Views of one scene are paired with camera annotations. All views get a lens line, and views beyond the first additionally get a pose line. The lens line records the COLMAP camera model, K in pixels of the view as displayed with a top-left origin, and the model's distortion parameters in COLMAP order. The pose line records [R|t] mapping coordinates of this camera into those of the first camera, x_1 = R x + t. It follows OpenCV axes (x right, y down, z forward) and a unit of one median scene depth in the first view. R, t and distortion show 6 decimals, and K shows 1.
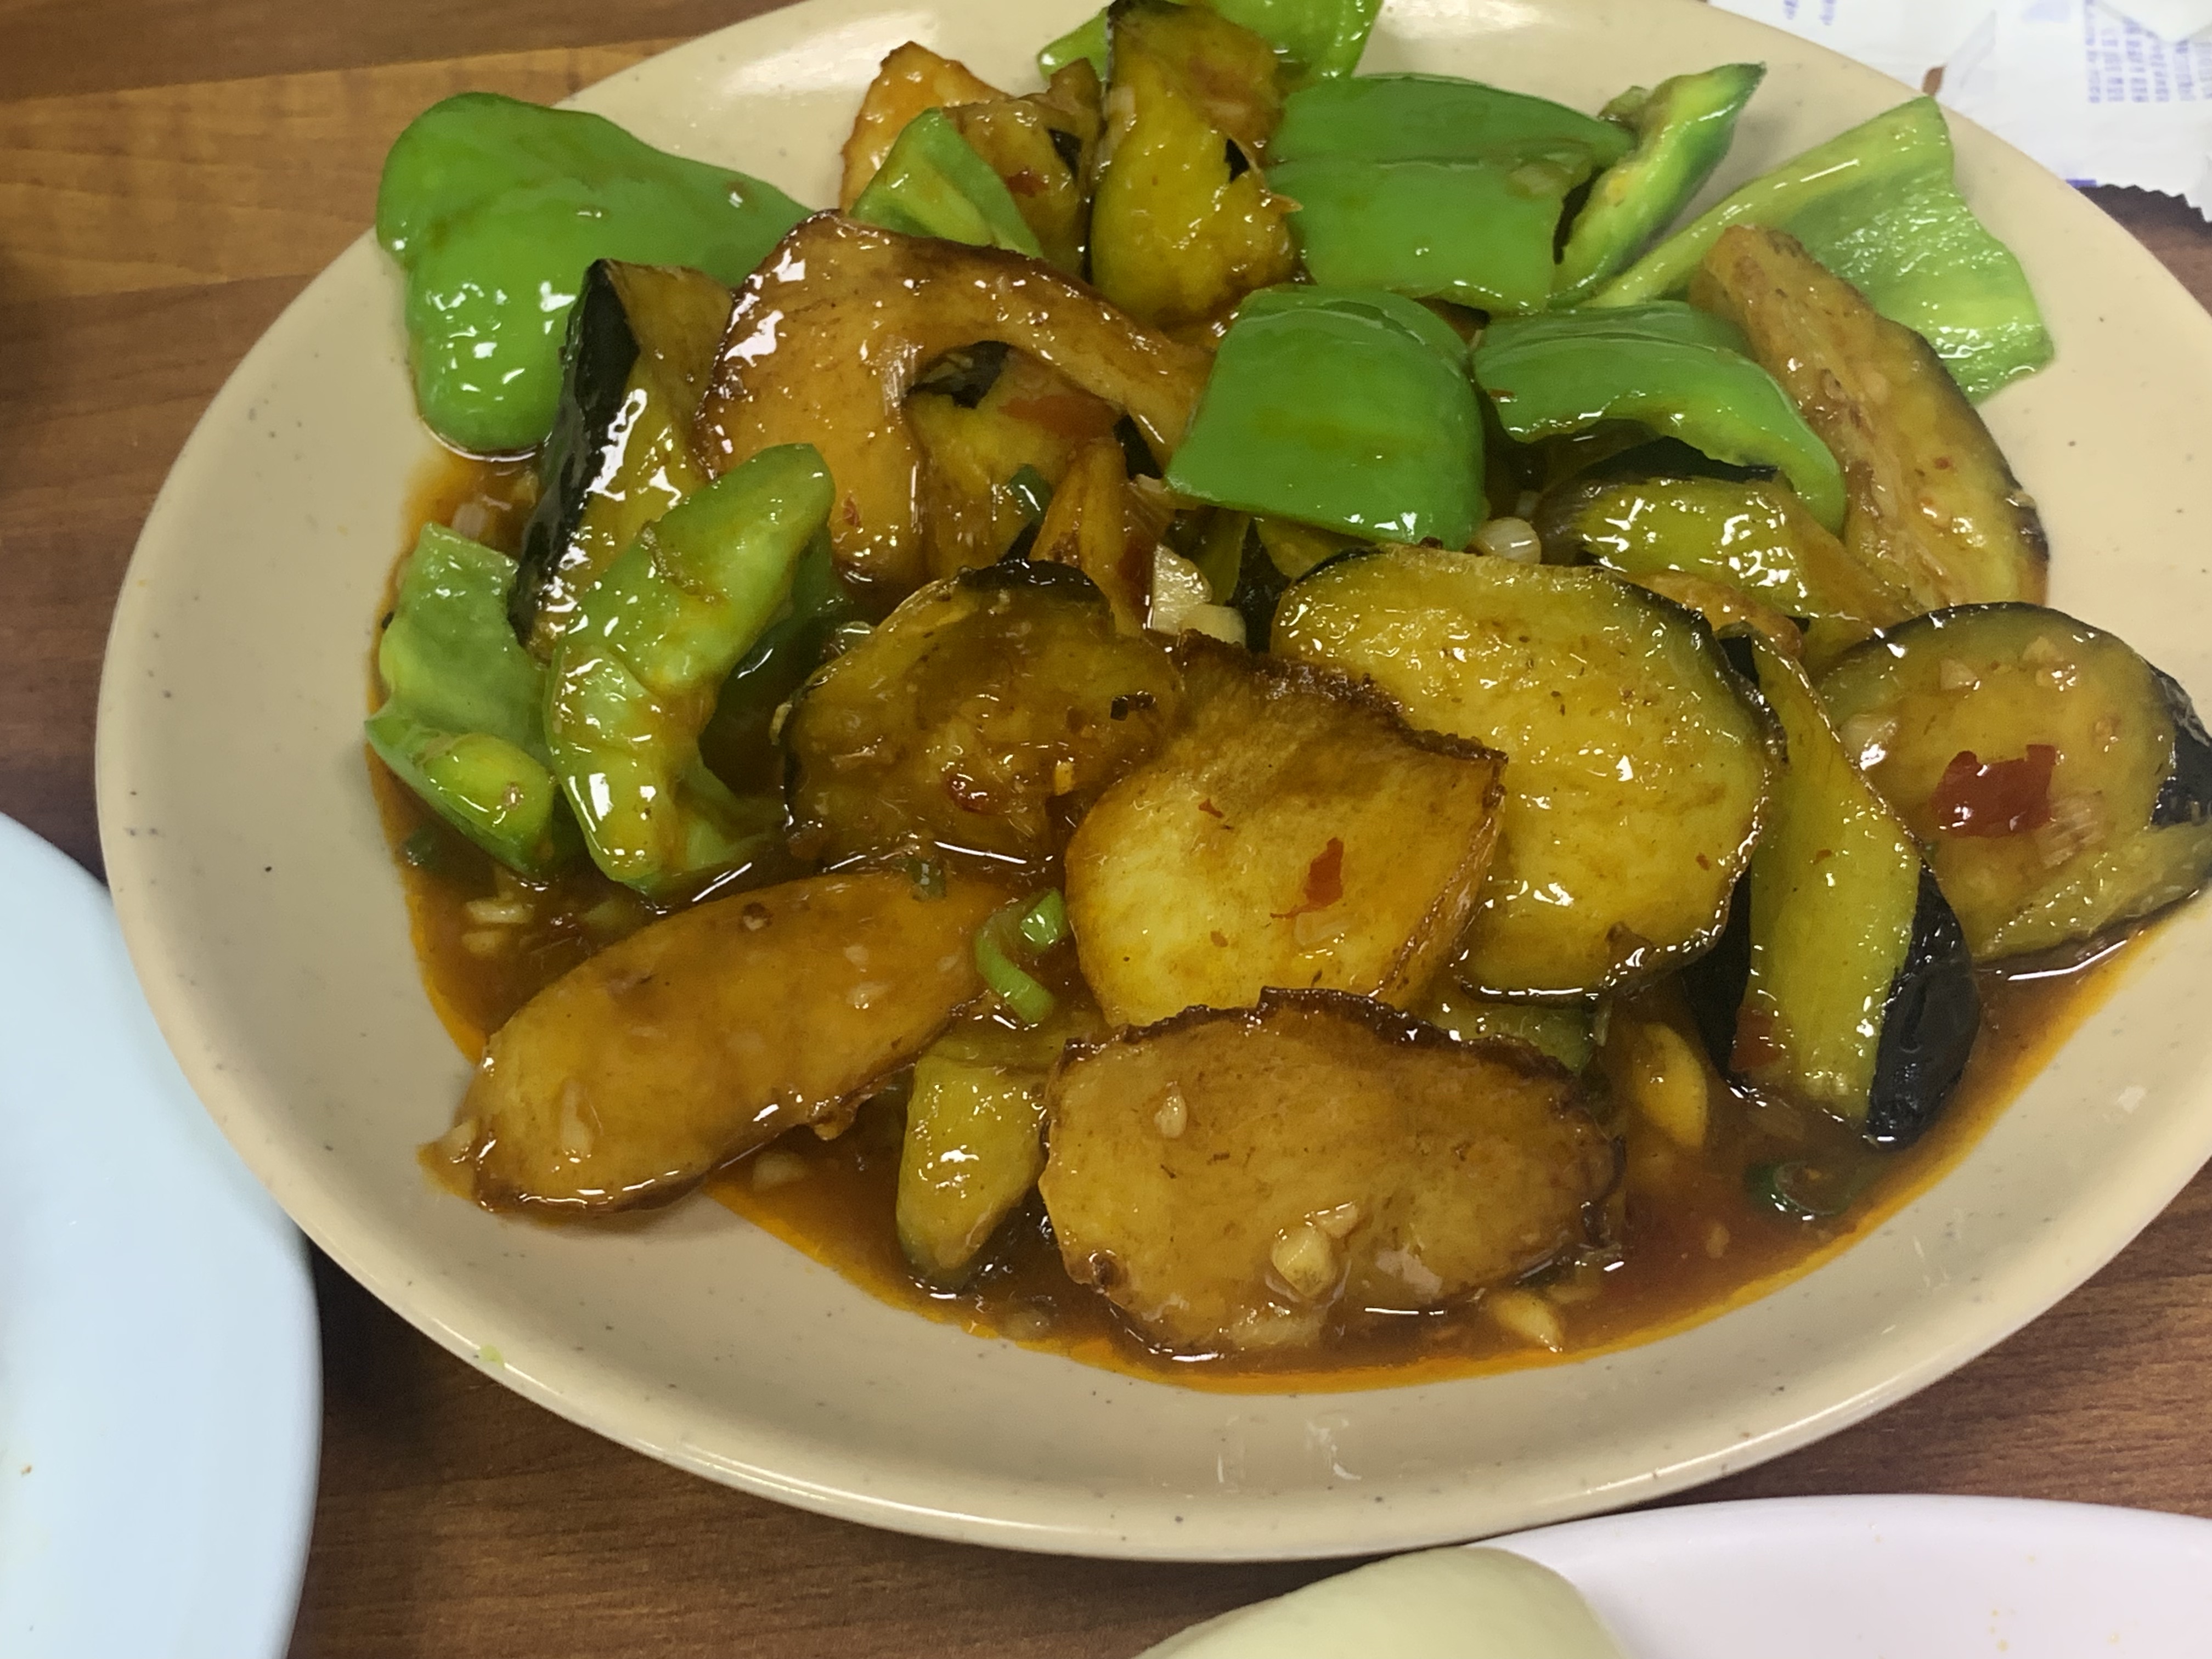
lens RADIAL K [[3130.3, 0, 1094.4], [0, 3130.3, 827.3], [0, 0, 1]] dist [0.205945, -1.018609]
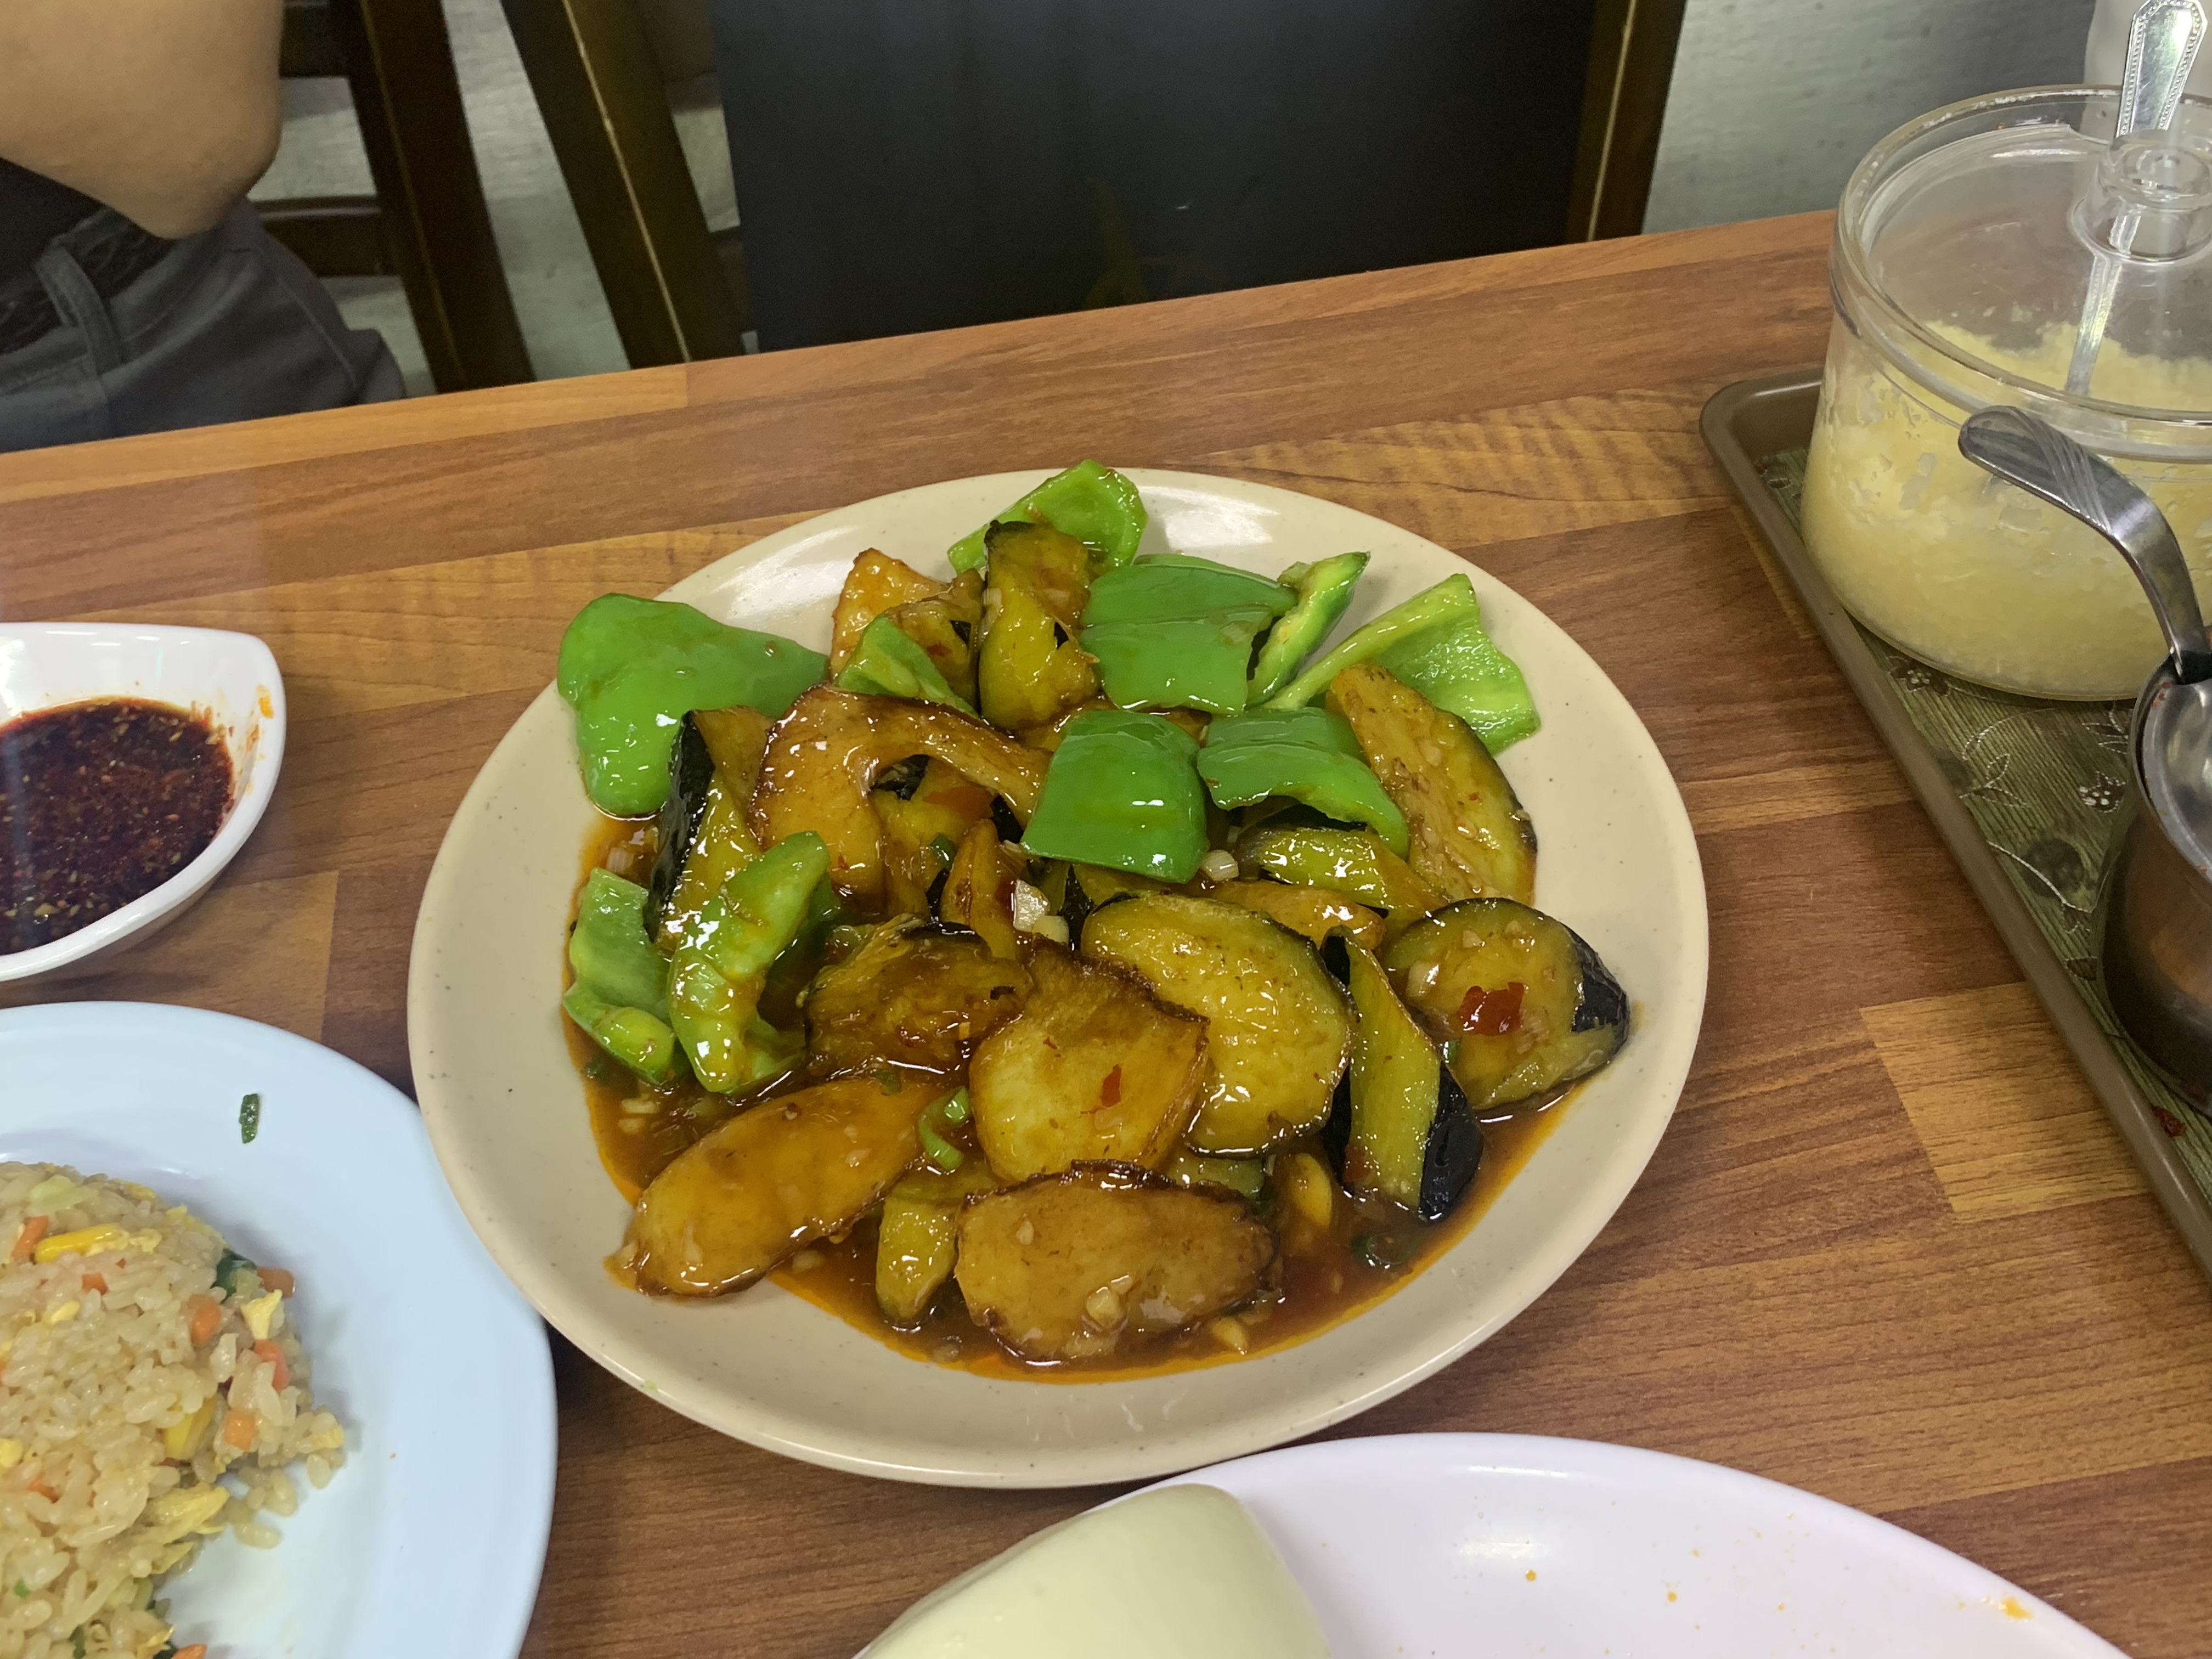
lens RADIAL K [[2140.2, 0, 1106.0], [0, 2140.2, 829.5], [0, 0, 1]] dist [0.081459, -0.262003]
pose [[0.998846, -0.036316, 0.031421, 0.033827], [0.036685, 0.999264, -0.011230, -0.105642], [-0.030990, 0.012370, 0.999443, -0.196064]]
